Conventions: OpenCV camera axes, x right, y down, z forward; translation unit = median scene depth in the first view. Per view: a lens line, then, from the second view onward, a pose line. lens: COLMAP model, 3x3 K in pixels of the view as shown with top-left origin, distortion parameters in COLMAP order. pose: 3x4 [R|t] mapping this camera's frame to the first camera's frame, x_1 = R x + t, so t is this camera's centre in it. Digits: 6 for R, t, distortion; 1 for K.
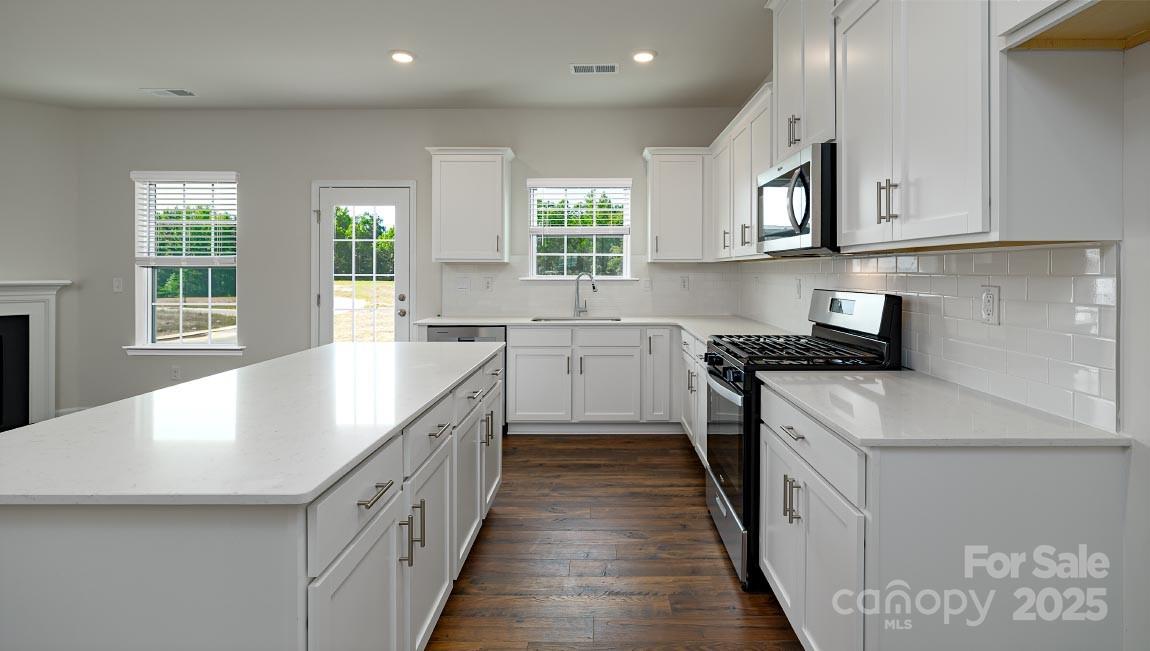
lens RADIAL K [[527.0, 0, 604.1], [0, 527.0, 299.1], [0, 0, 1]] dist [-0.000756, 0.000149]
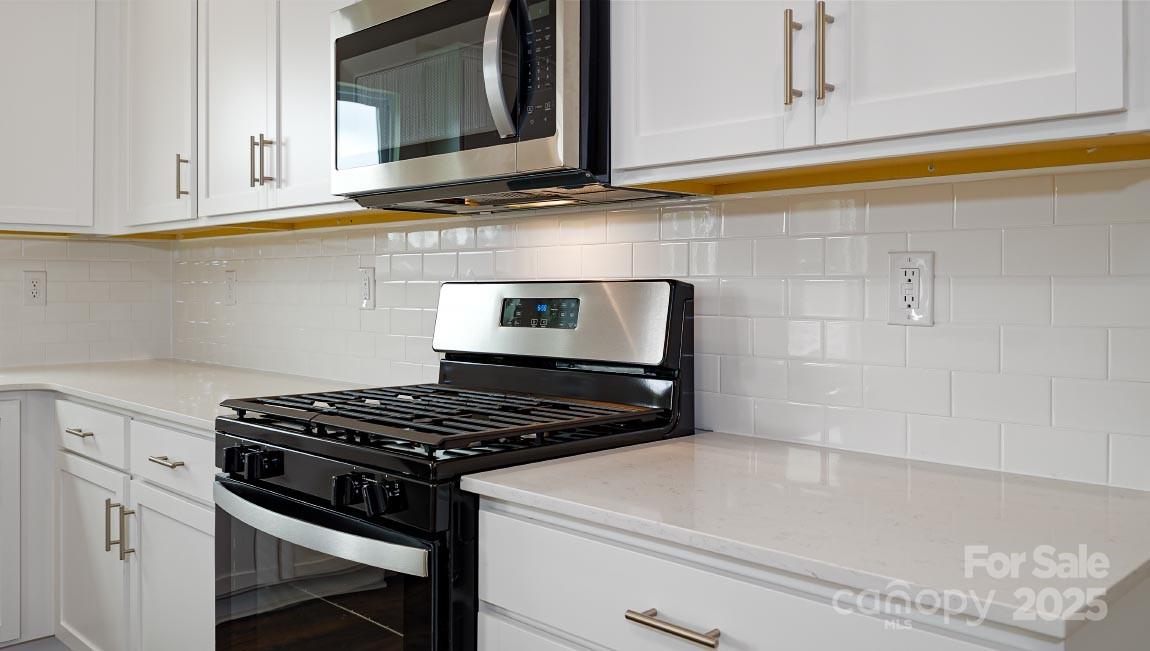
lens RADIAL K [[946.5, 0, 575.3], [0, 946.5, 288.1], [0, 0, 1]] dist [0.010841, 0.004651]
pose [[0.716074, 0.004851, 0.698007, -0.070524], [0.031342, 0.998744, -0.039095, 0.015601], [-0.697320, 0.049872, 0.715023, 0.232627]]
